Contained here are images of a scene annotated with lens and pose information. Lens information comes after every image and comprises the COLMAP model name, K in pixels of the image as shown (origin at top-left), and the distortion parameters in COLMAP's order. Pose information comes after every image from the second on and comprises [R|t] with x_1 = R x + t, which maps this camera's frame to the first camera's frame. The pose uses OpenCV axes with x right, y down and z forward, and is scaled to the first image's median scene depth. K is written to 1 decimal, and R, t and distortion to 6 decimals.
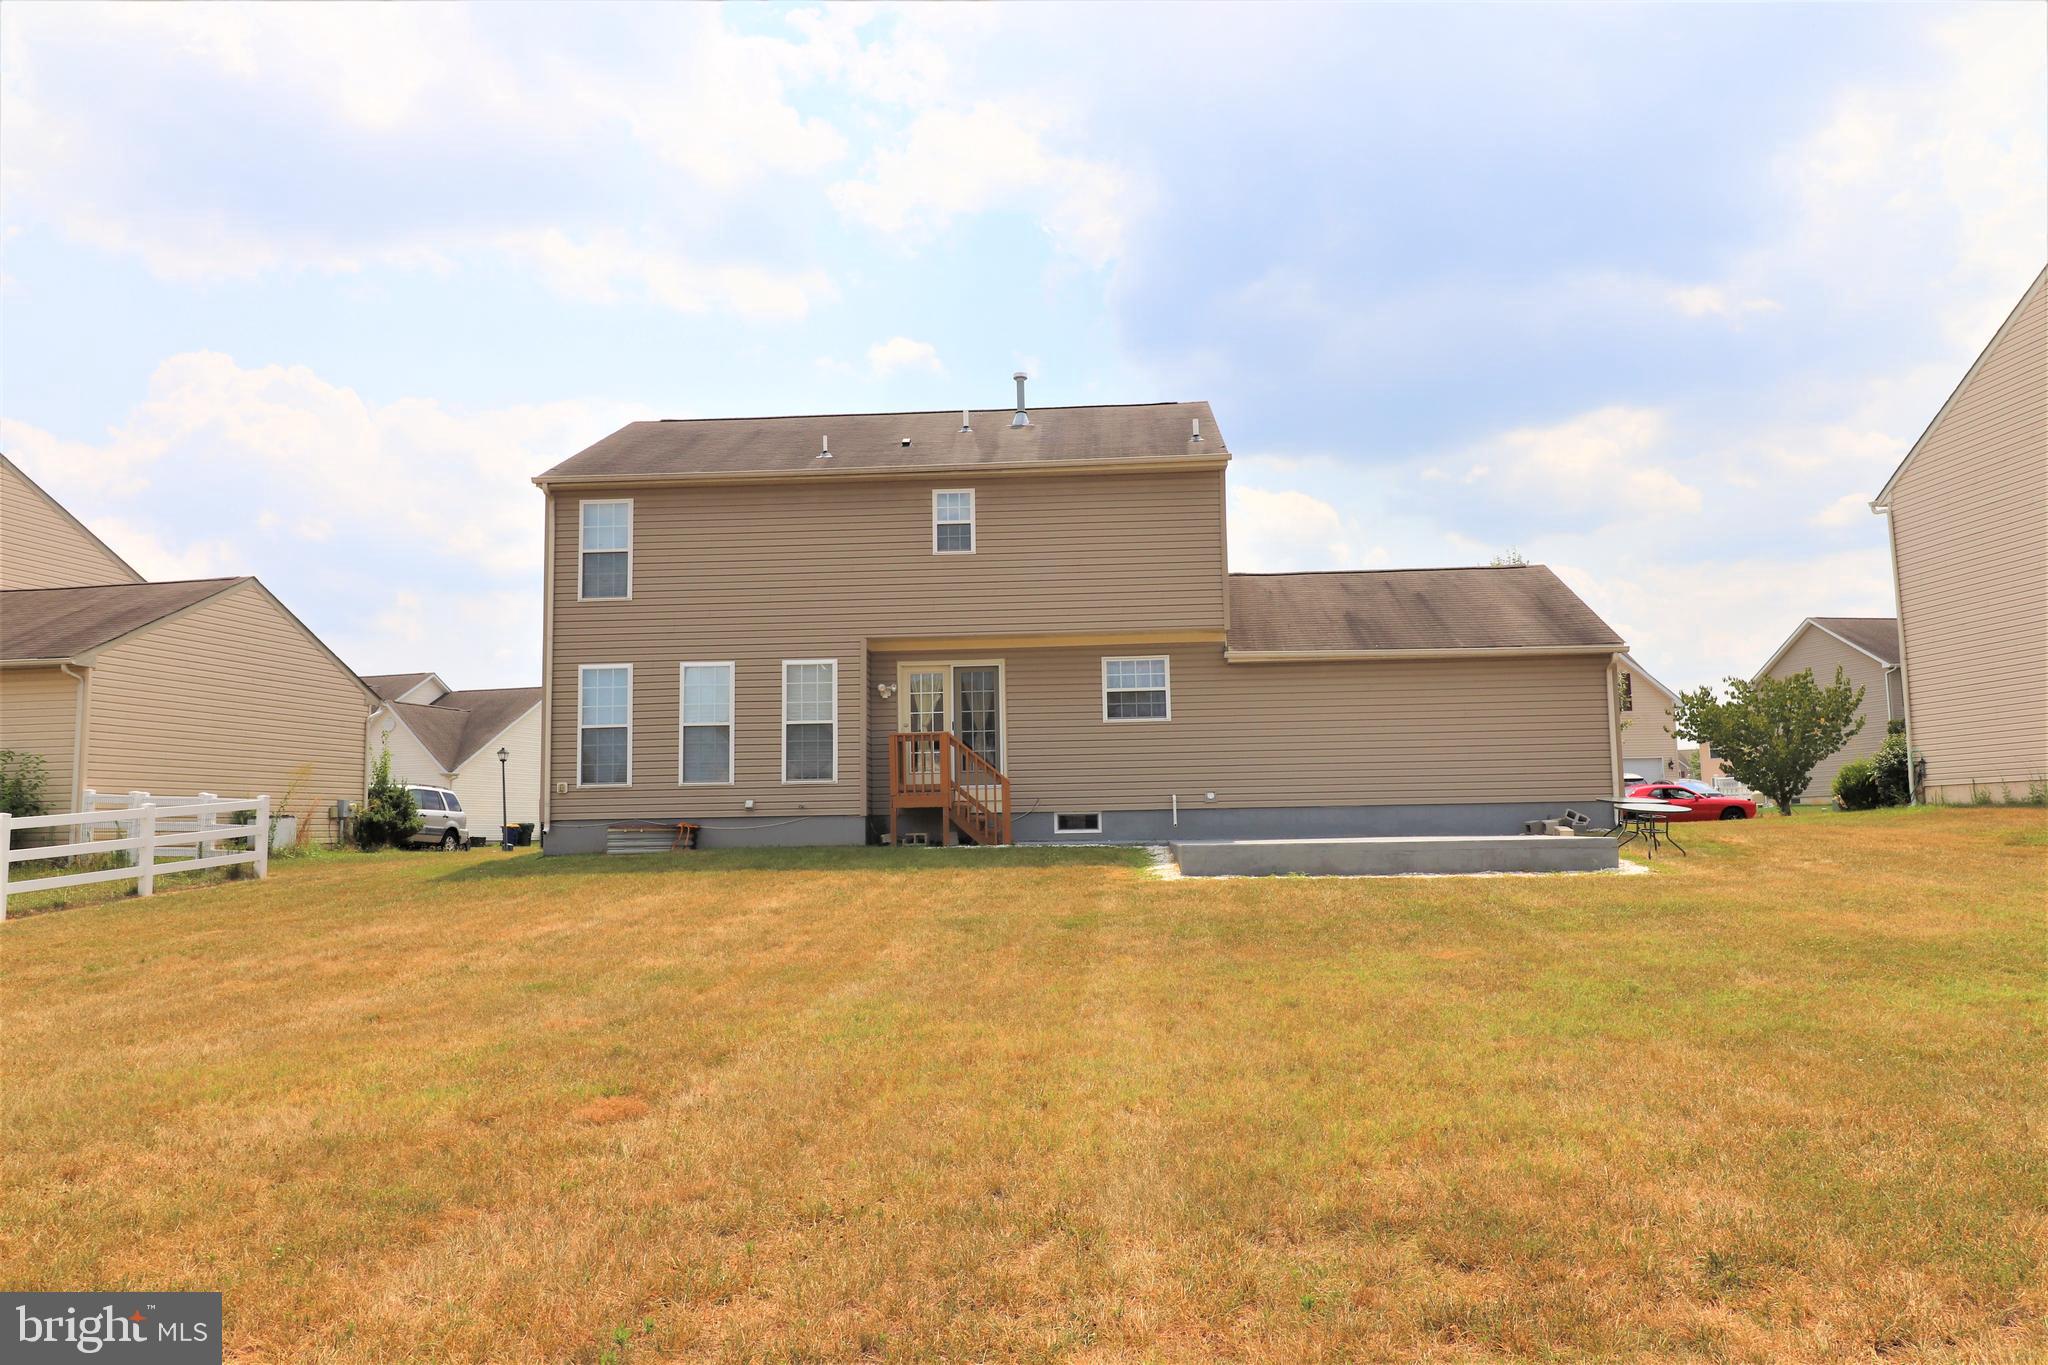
lens RADIAL K [[1503.2, 0, 1023.8], [0, 1503.2, 673.5], [0, 0, 1]] dist [0.038664, 0.003753]
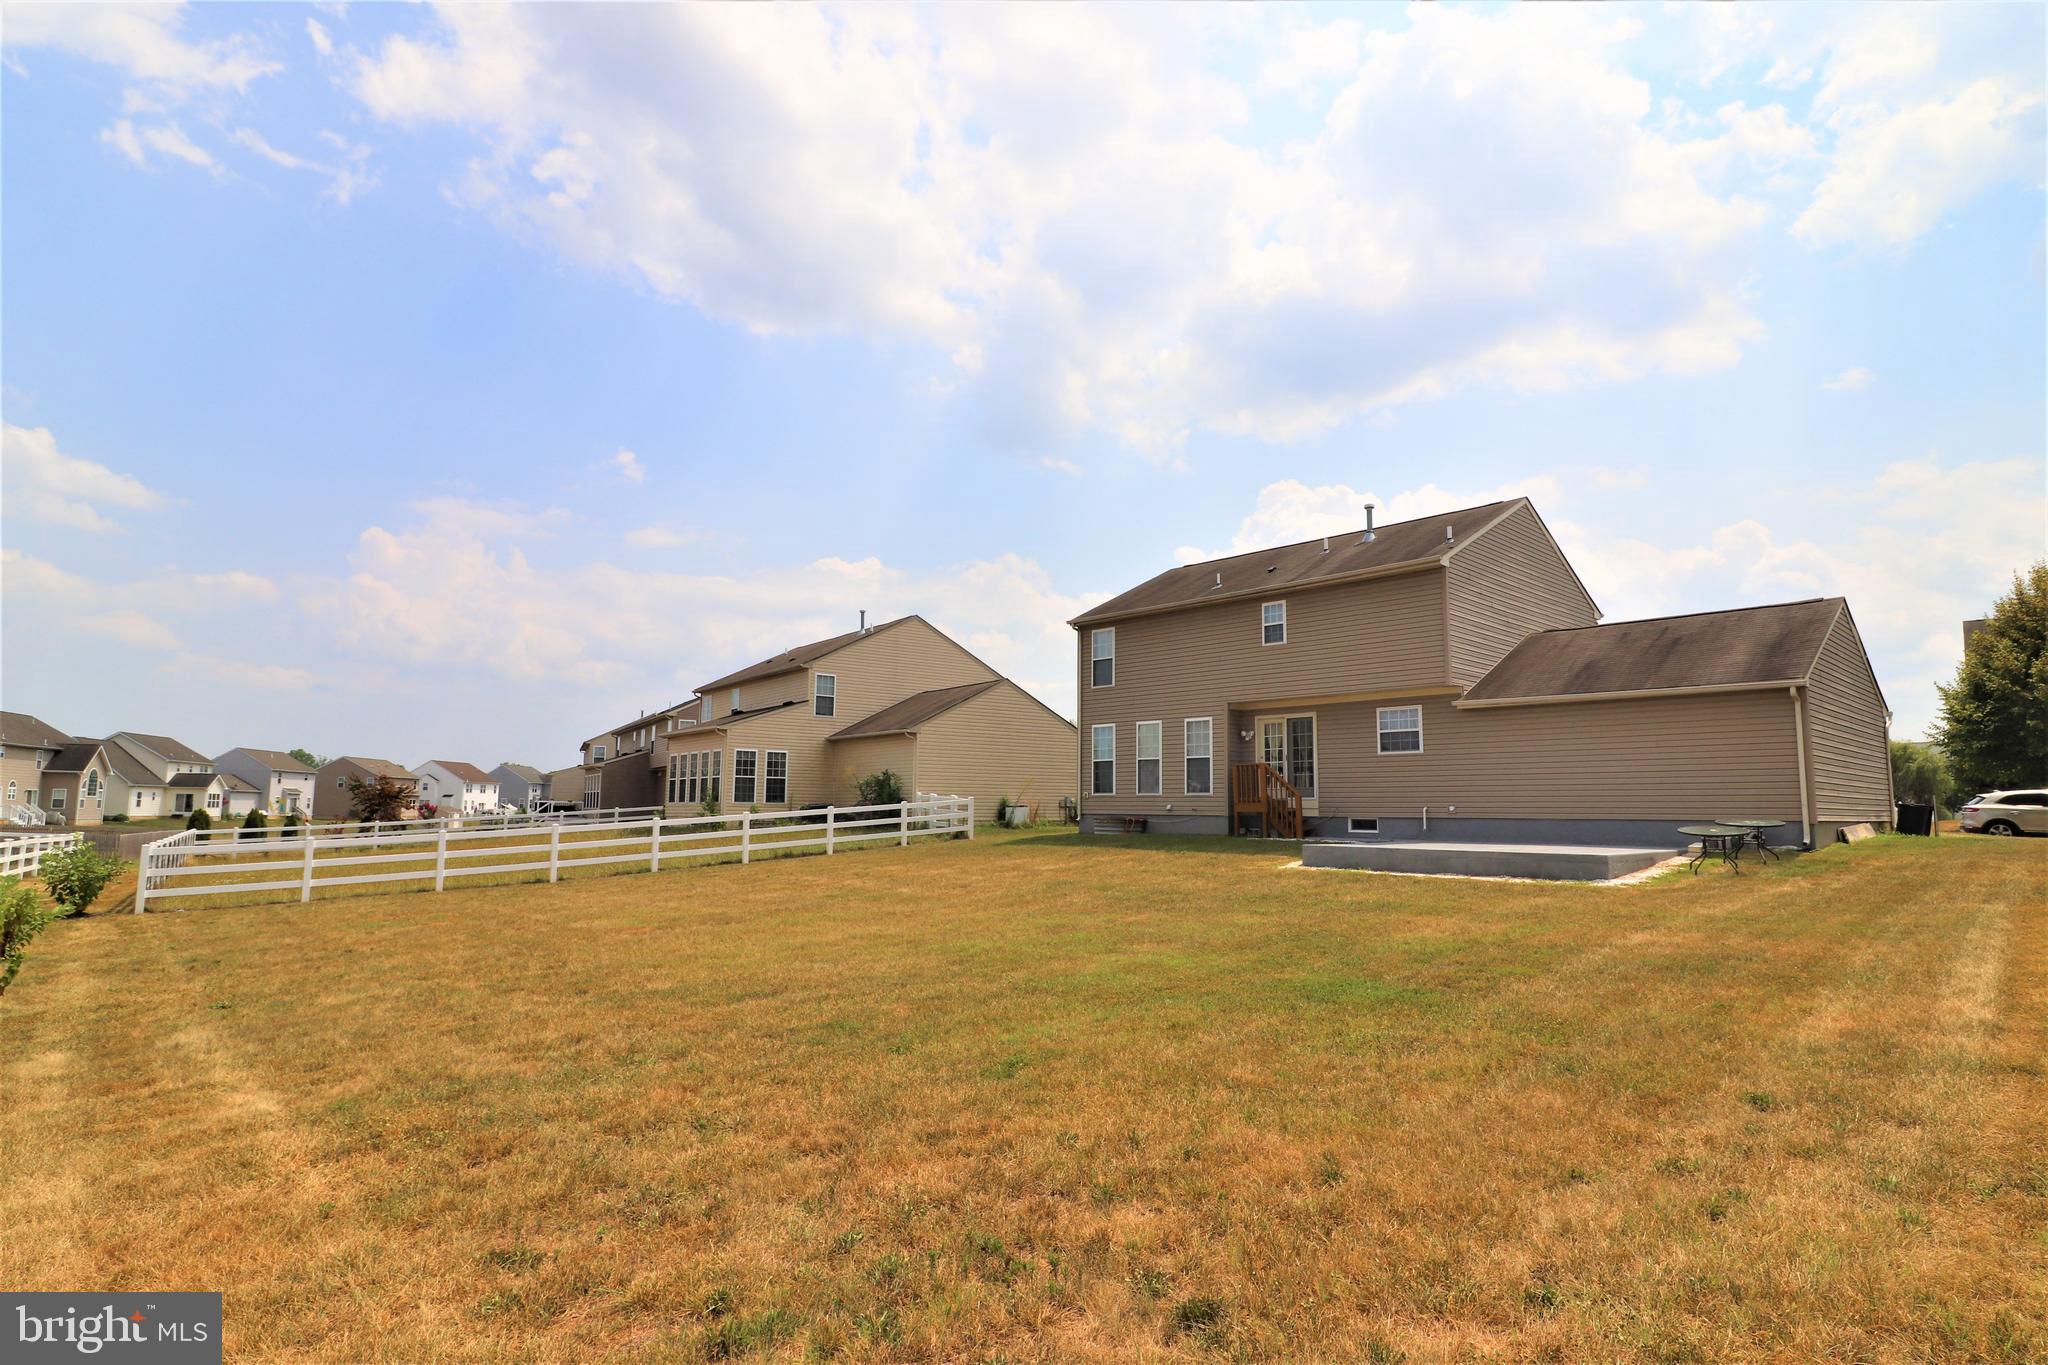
lens RADIAL K [[1139.1, 0, 1023.3], [0, 1139.1, 685.5], [0, 0, 1]] dist [0.000309, 0.000023]
pose [[0.703071, -0.052621, -0.709170, 0.582657], [0.055478, 0.998278, -0.019072, -0.030487], [0.708952, -0.025934, 0.704779, 0.012793]]
